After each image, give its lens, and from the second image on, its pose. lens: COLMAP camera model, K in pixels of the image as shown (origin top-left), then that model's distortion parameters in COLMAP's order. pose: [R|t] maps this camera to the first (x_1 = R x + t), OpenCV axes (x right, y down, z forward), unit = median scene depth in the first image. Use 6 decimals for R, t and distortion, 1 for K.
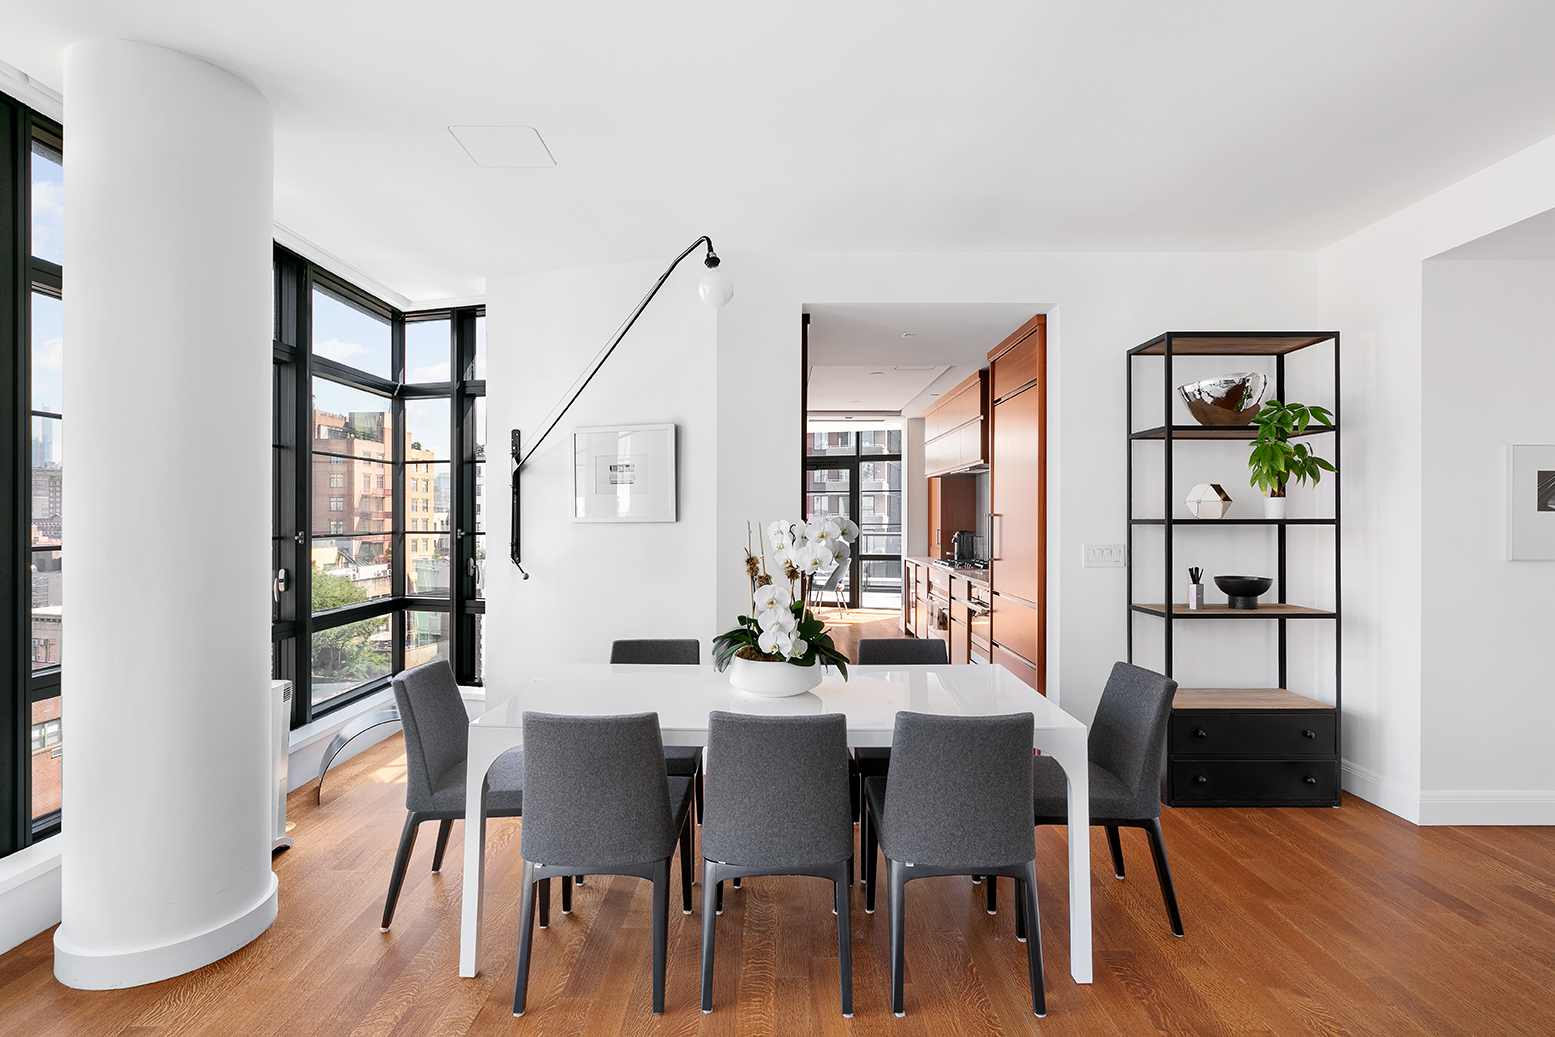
lens RADIAL K [[751.0, 0, 776.7], [0, 751.0, 515.7], [0, 0, 1]] dist [-0.015170, 0.000300]
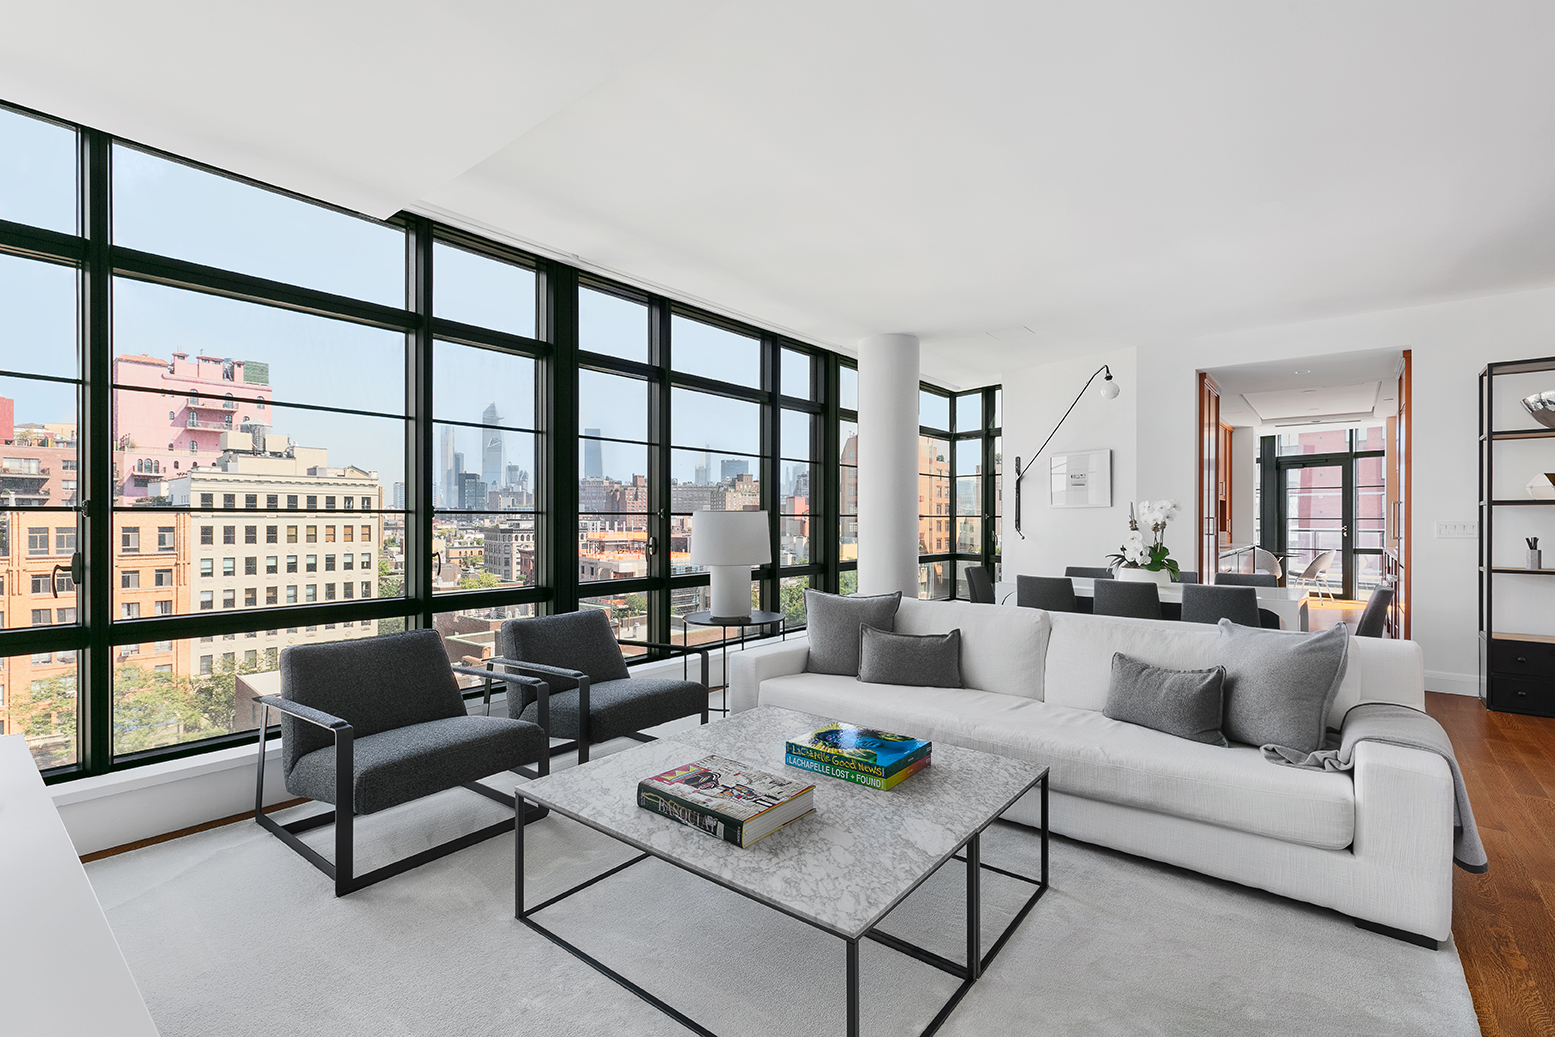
lens RADIAL K [[696.0, 0, 781.9], [0, 696.0, 522.4], [0, 0, 1]] dist [-0.000908, -0.000690]
pose [[0.781997, 0.005763, -0.623255, 0.214597], [-0.002098, 0.999976, 0.006613, 0.028184], [0.623278, -0.003864, 0.781990, -0.564842]]
